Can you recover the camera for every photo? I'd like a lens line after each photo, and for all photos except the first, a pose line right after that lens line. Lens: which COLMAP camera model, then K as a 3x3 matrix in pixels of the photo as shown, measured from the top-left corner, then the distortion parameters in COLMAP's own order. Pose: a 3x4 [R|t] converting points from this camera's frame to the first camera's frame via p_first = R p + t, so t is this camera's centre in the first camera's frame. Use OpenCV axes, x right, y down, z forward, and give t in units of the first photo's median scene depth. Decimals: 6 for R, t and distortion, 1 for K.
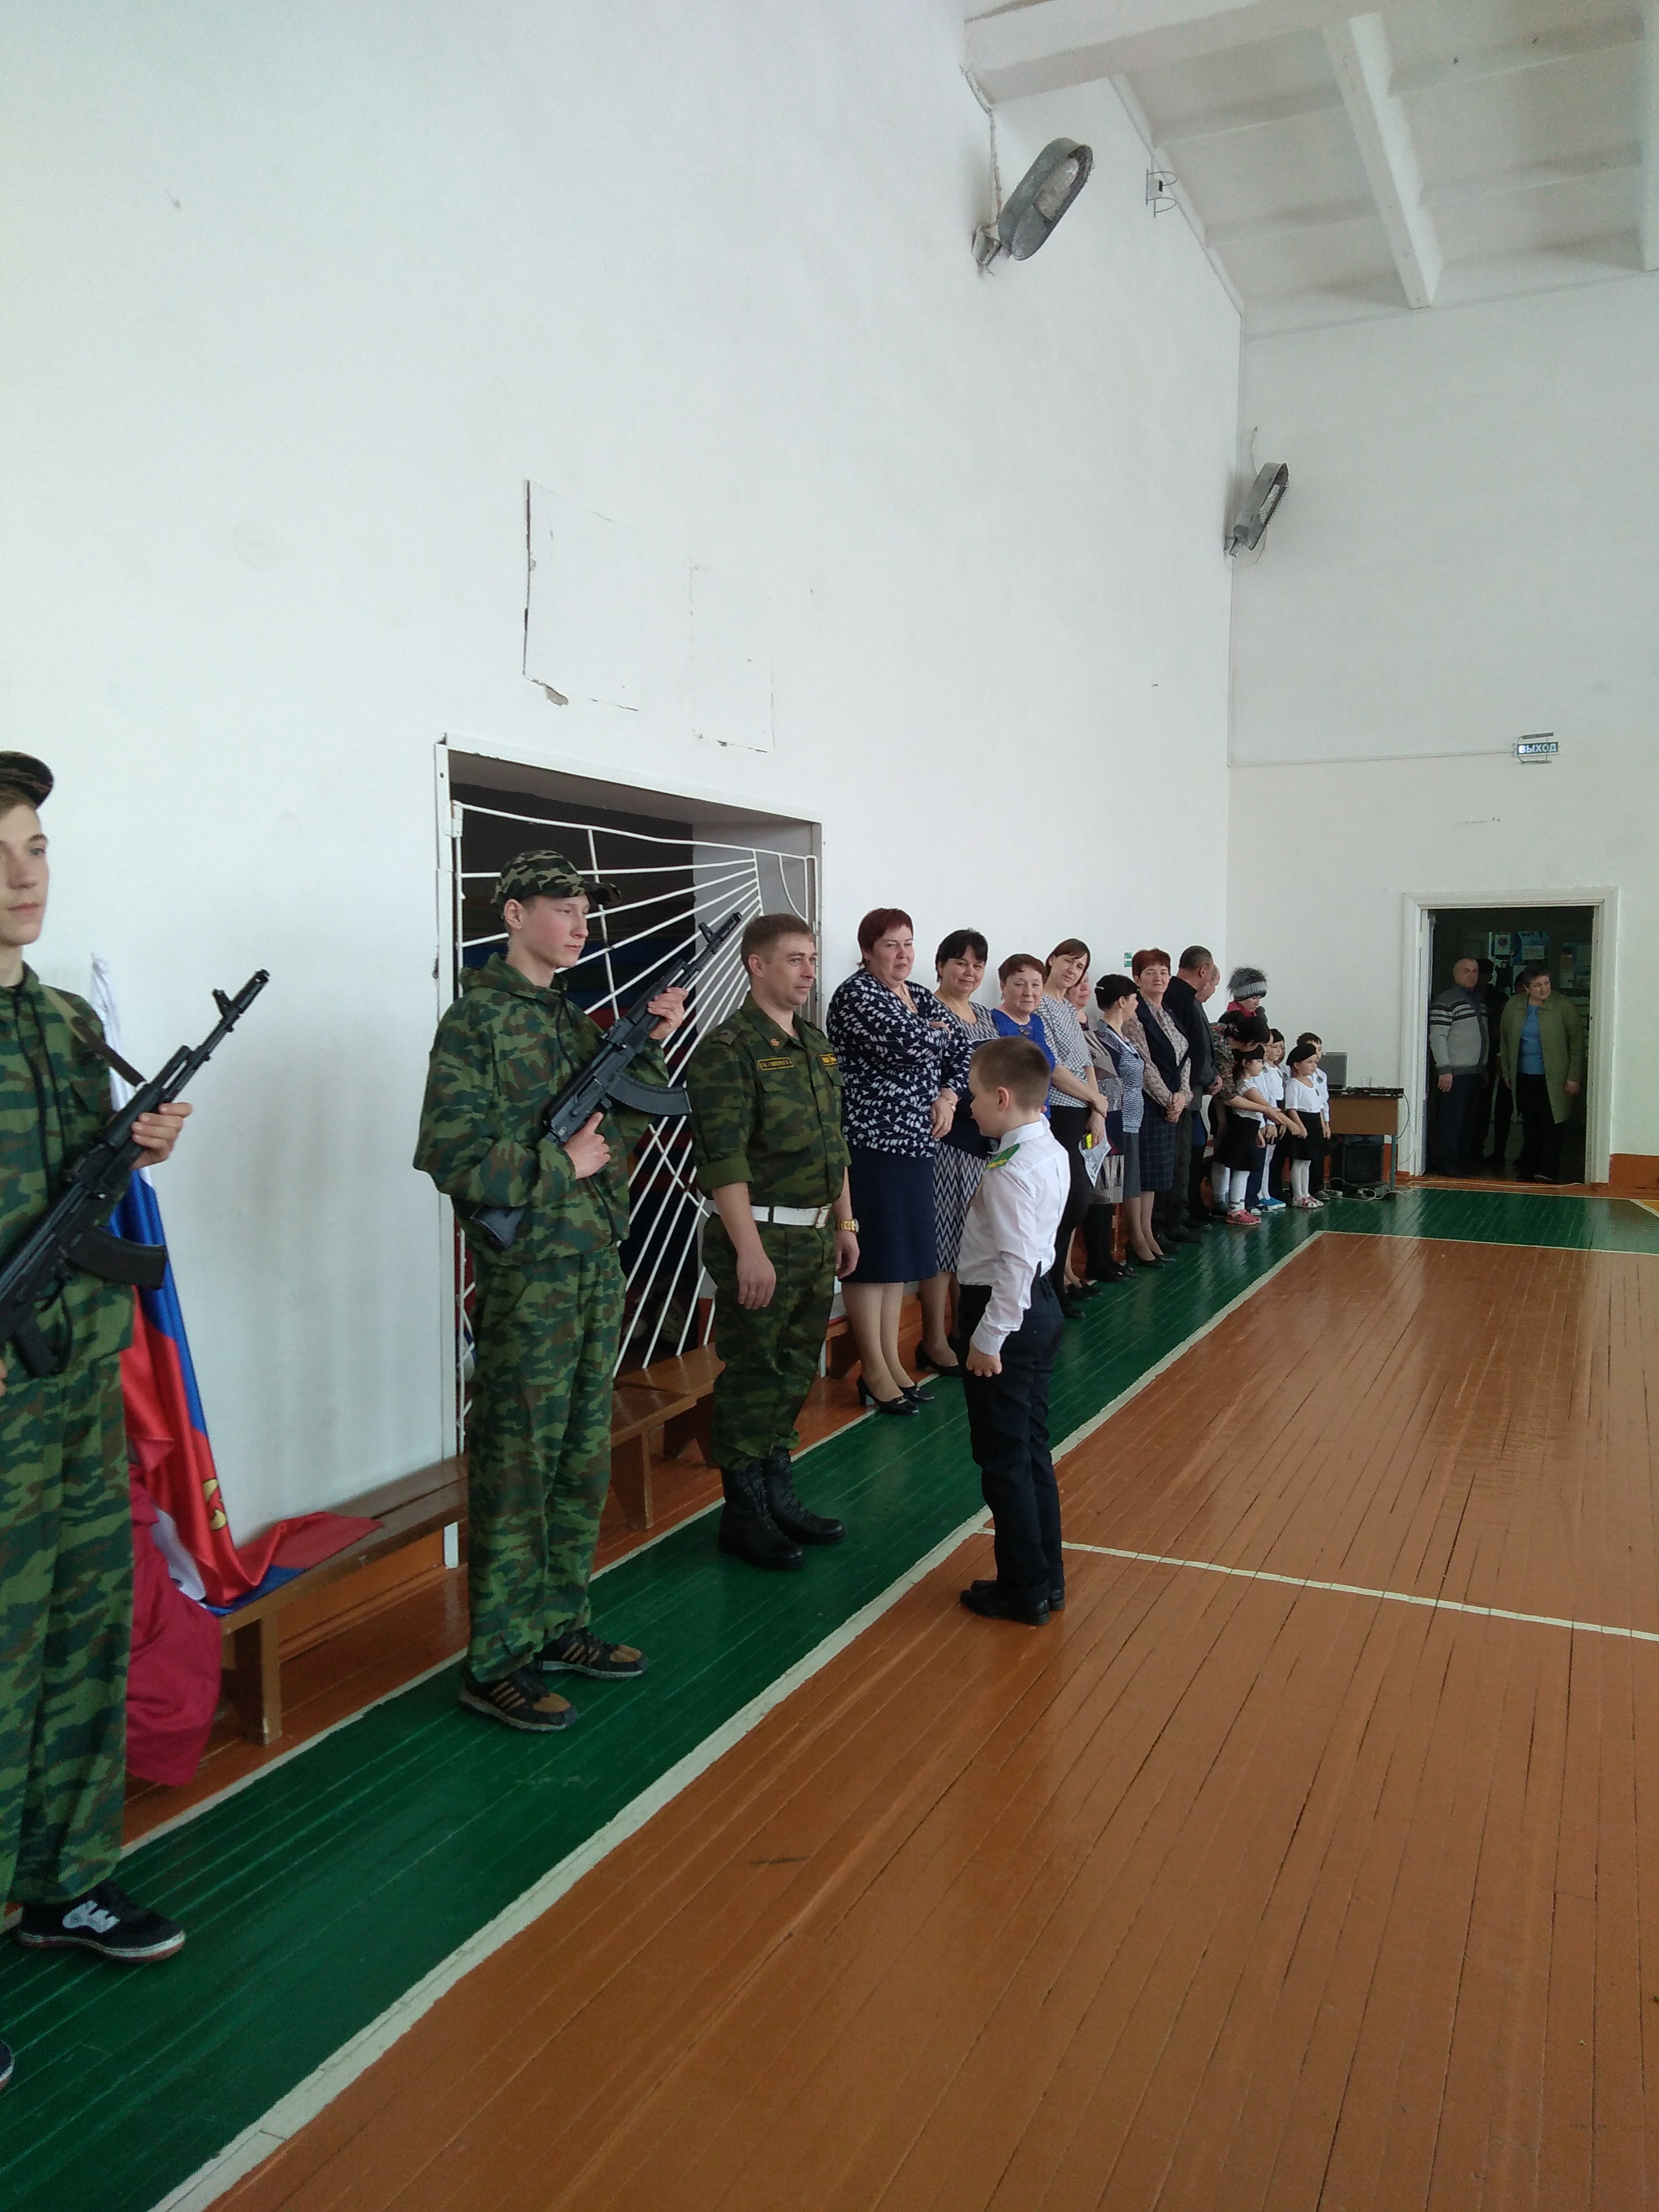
lens RADIAL K [[1647.9, 0, 840.9], [0, 1647.9, 1083.3], [0, 0, 1]] dist [0.019559, 0.003856]
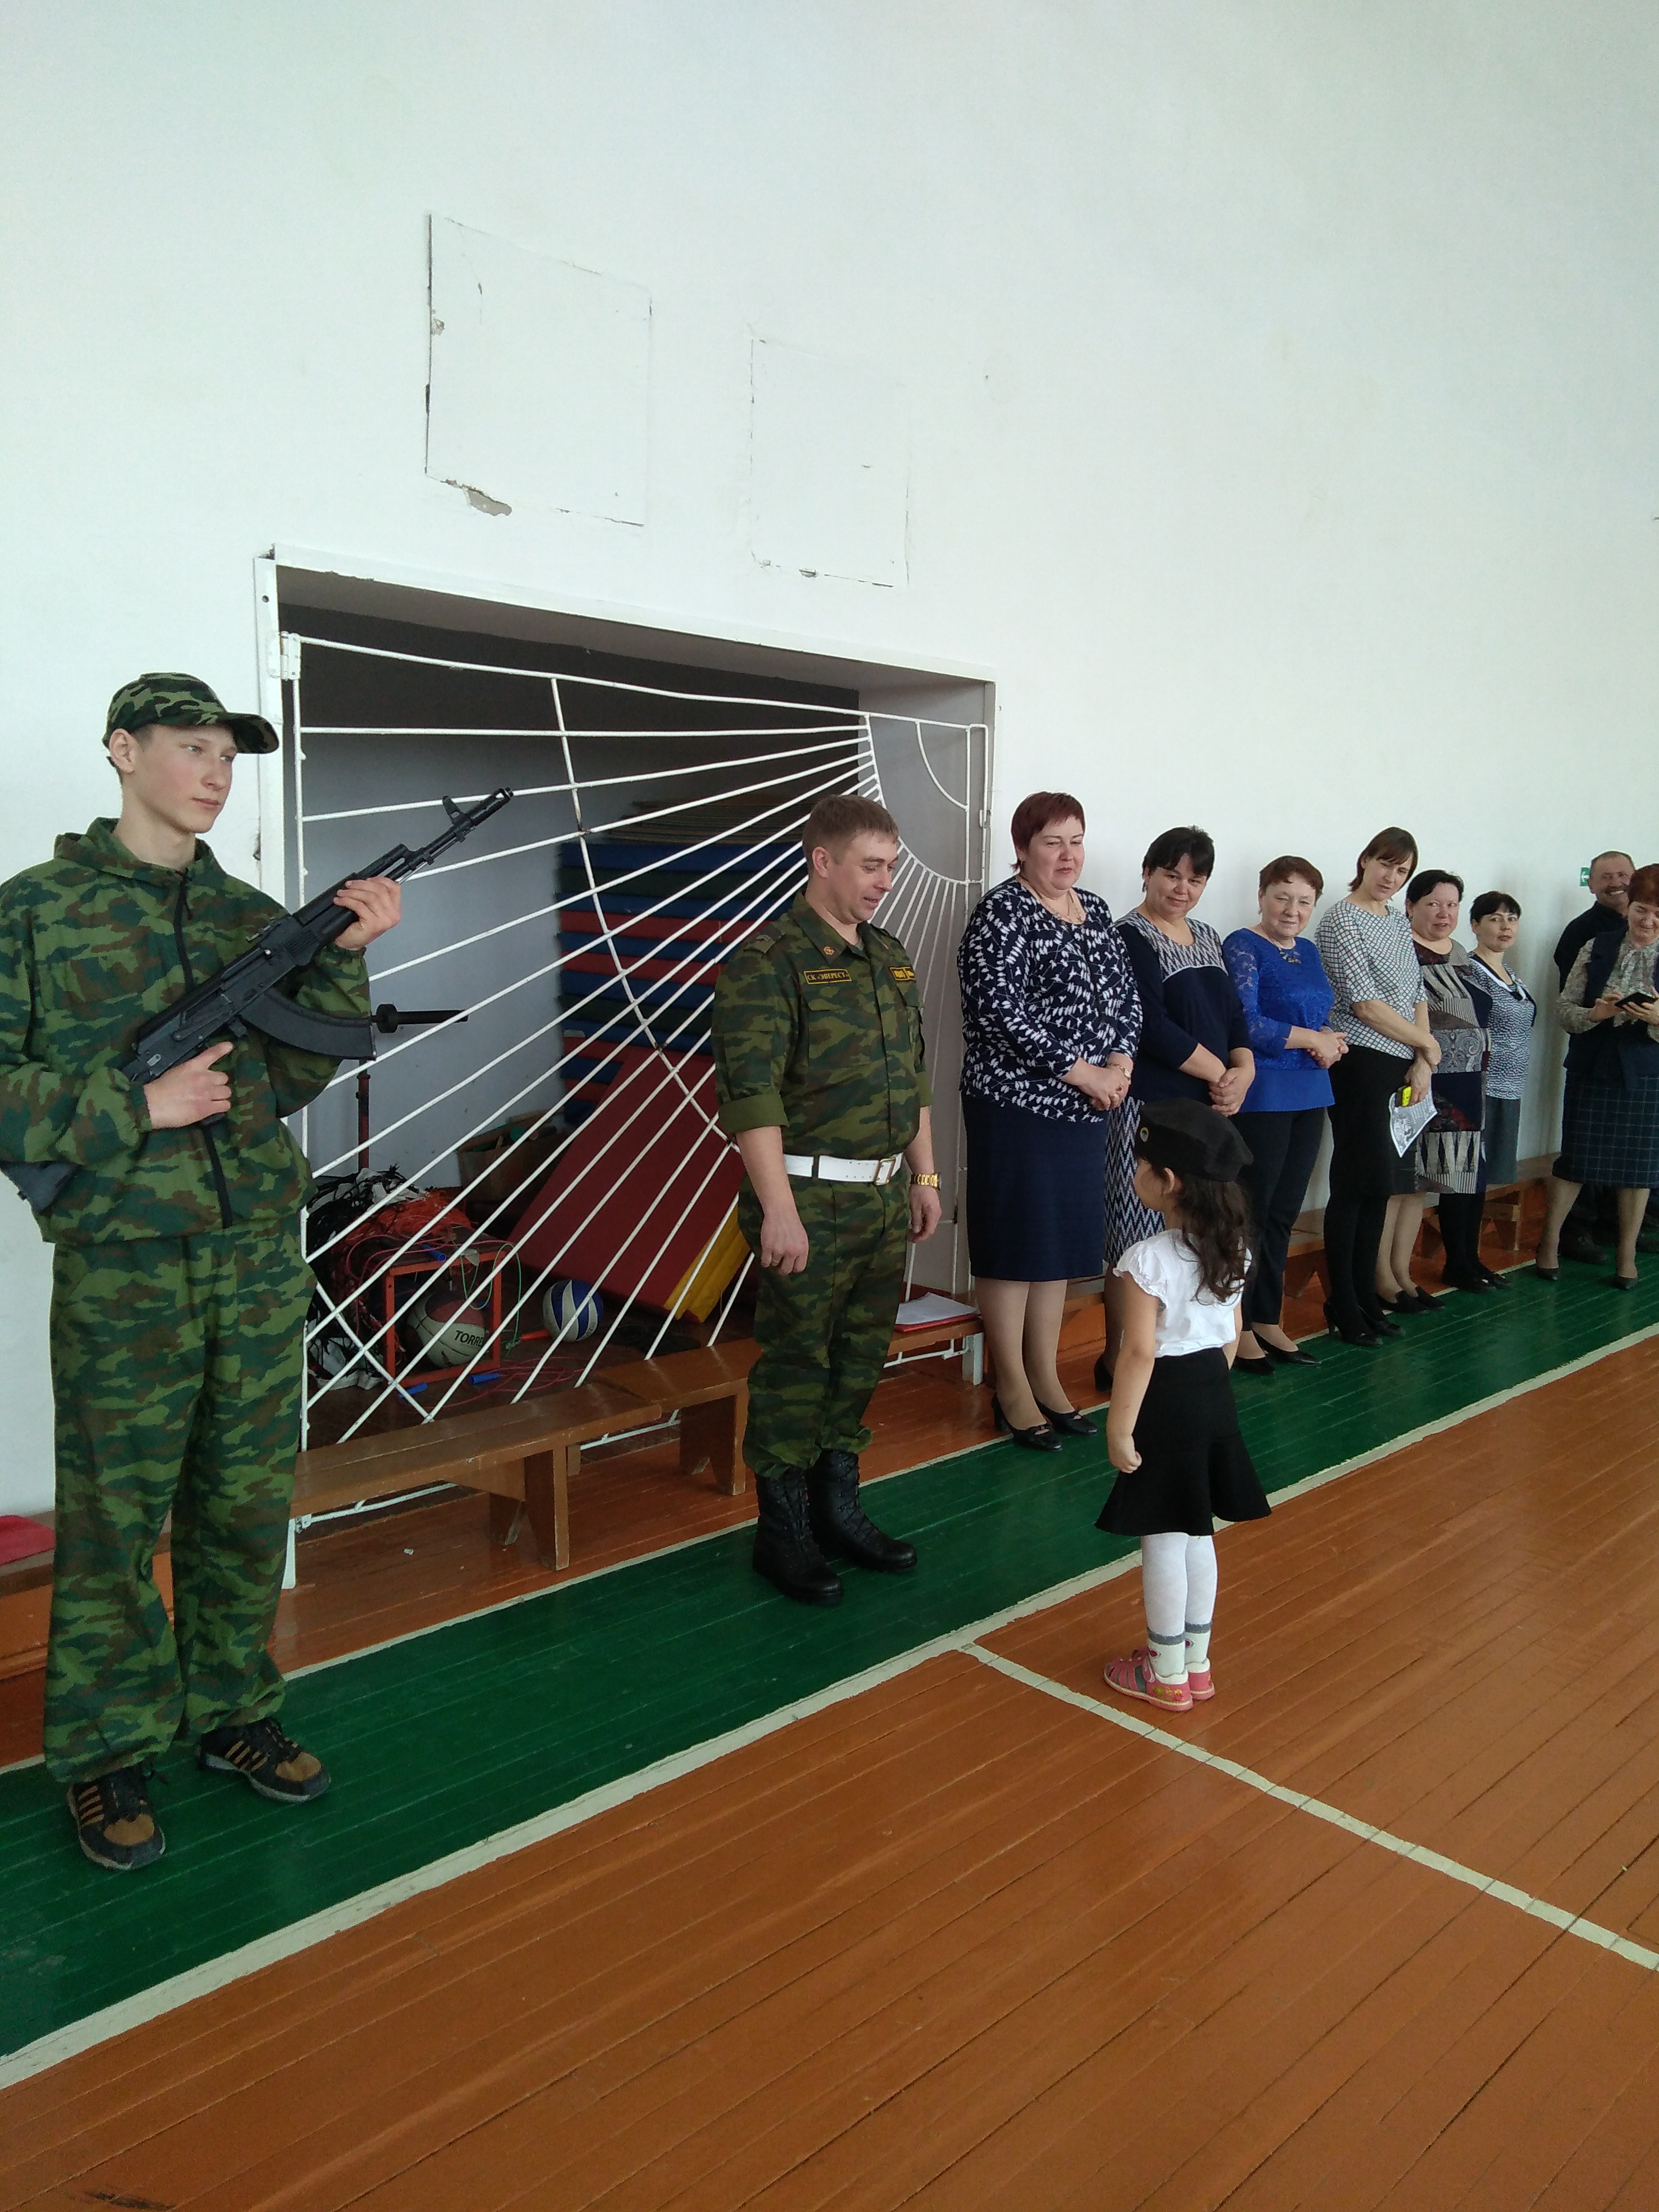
lens RADIAL K [[1554.6, 0, 825.7], [0, 1554.6, 1078.6], [0, 0, 1]] dist [0.063855, 0.001052]
pose [[0.938497, 0.053696, -0.341088, 0.275429], [-0.034129, 0.997423, 0.063113, -0.014191], [0.343598, -0.047590, 0.937910, 0.368191]]
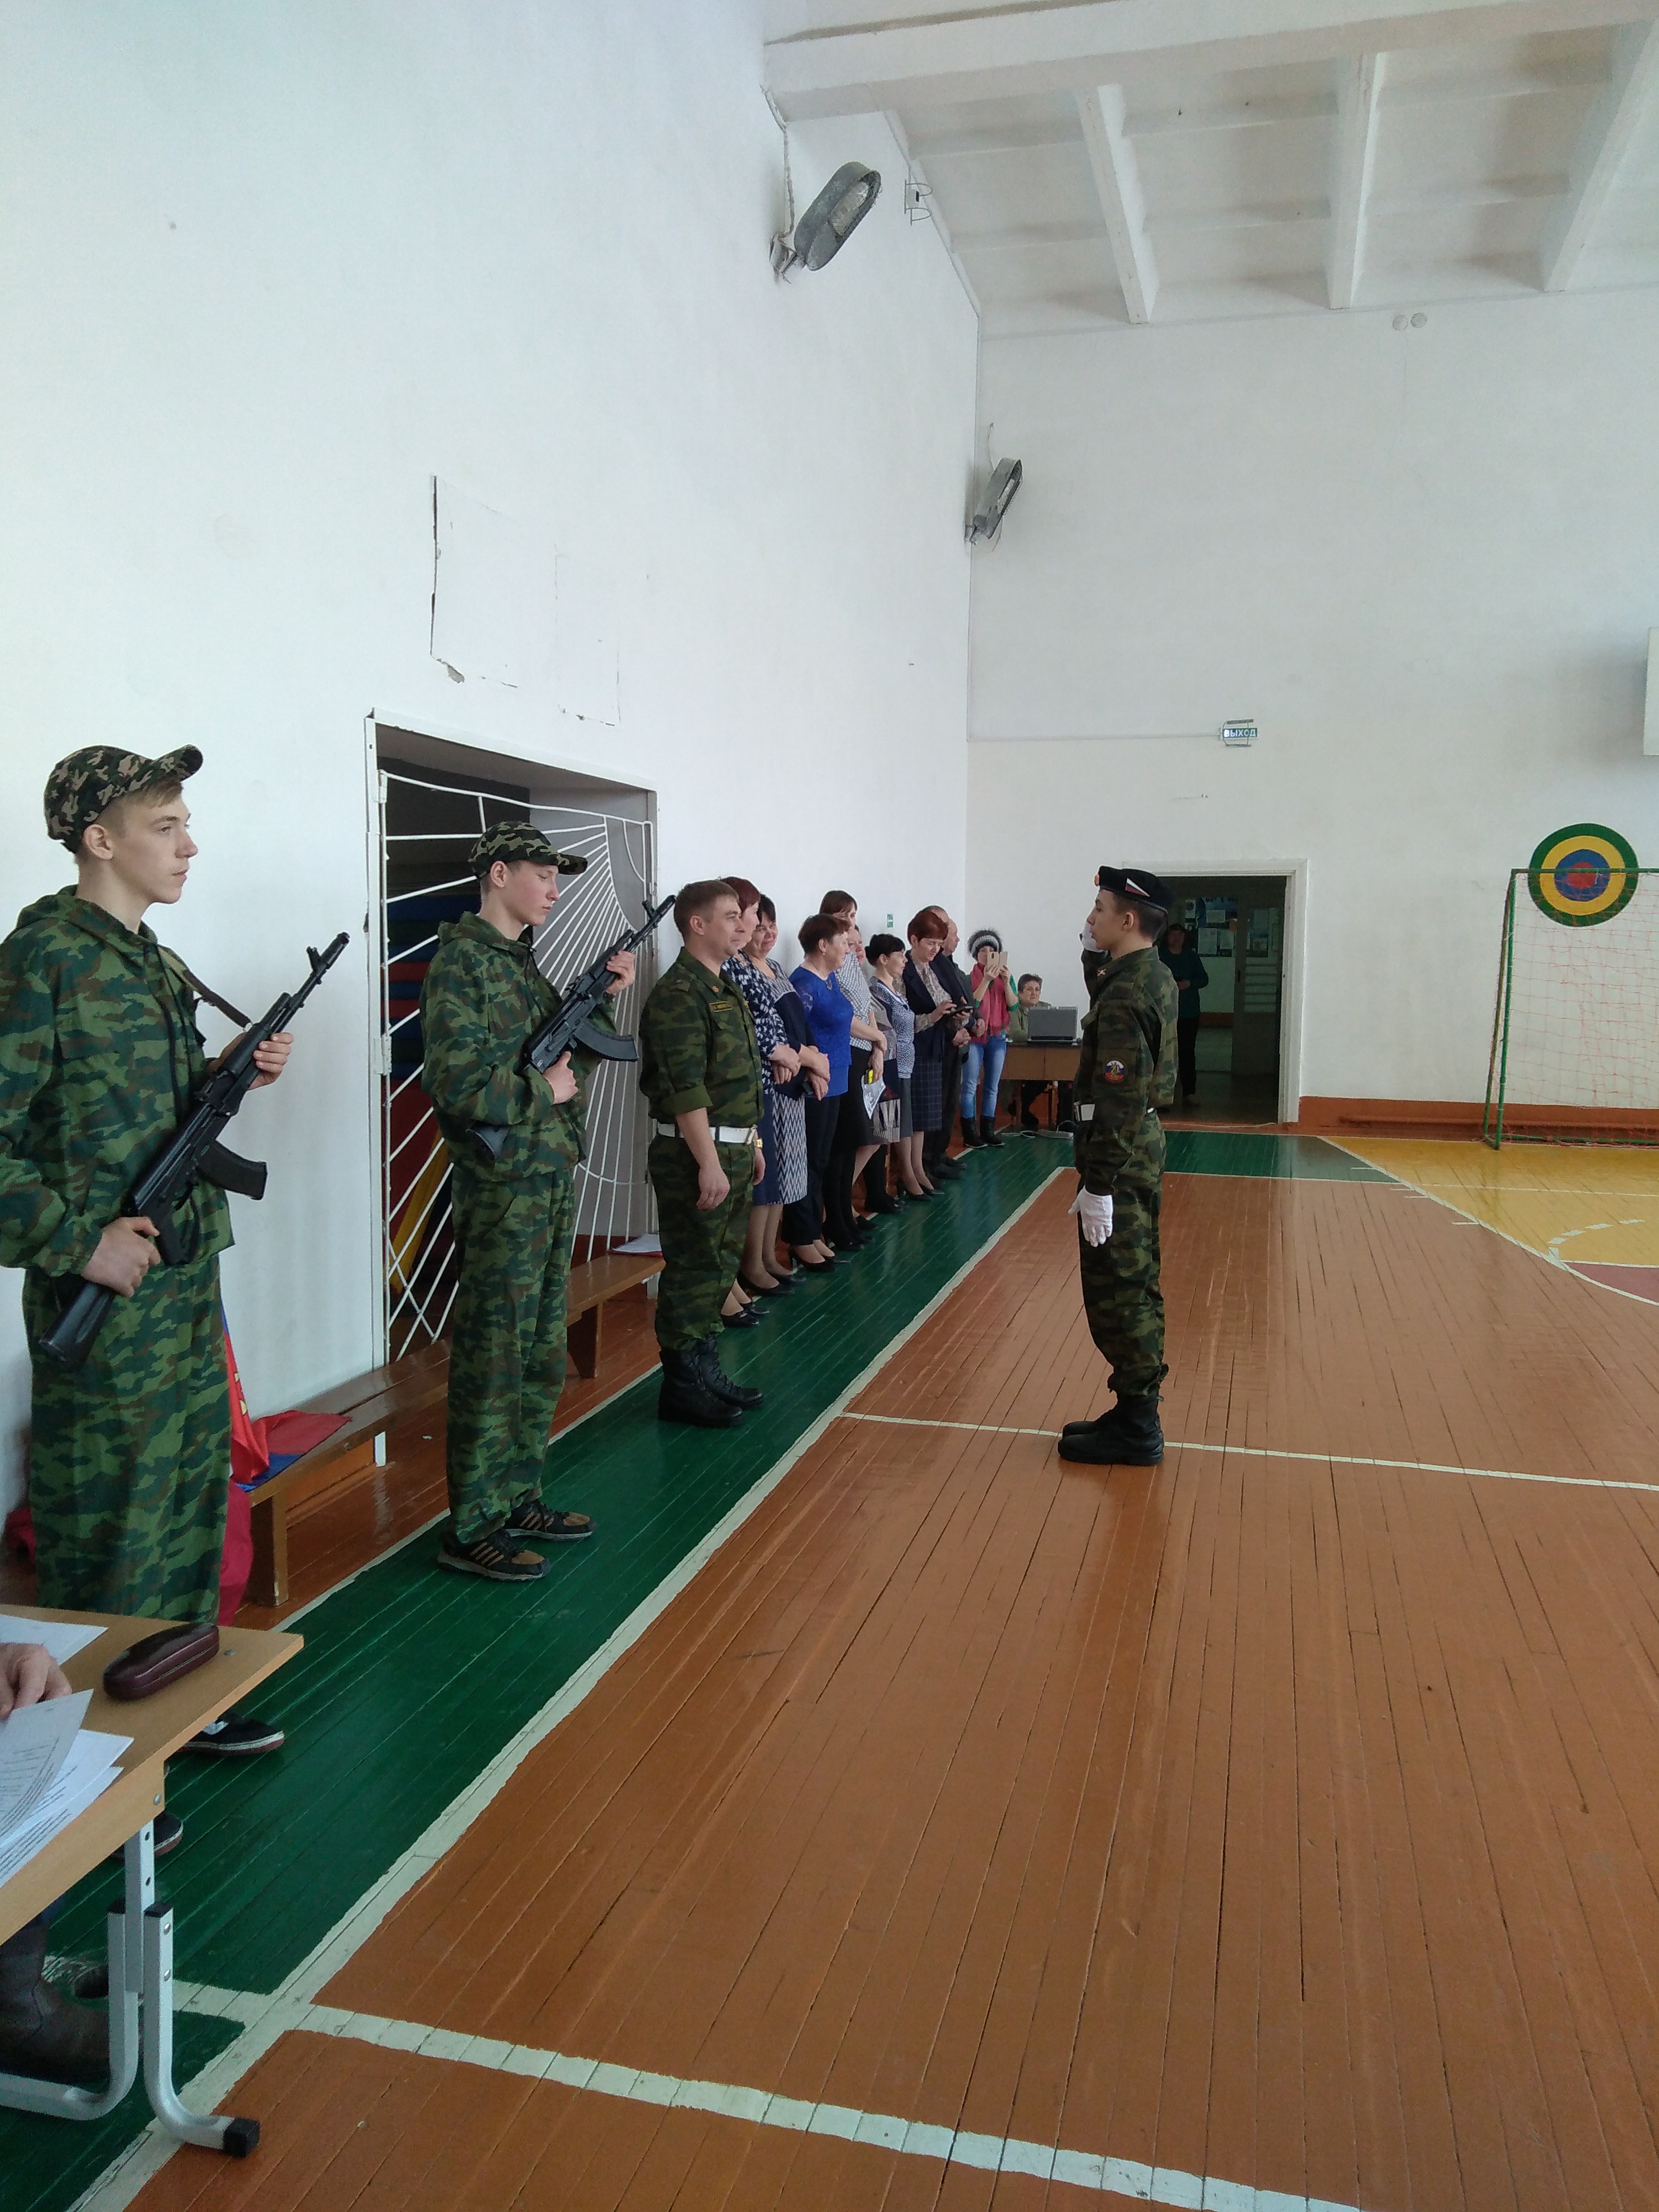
lens RADIAL K [[1683.4, 0, 803.7], [0, 1683.4, 1093.8], [0, 0, 1]] dist [0.011211, 0.004864]
pose [[0.984383, -0.009711, 0.175772, -0.155360], [0.004628, 0.999560, 0.029302, 0.012414], [-0.175979, -0.028031, 0.983995, -0.157085]]
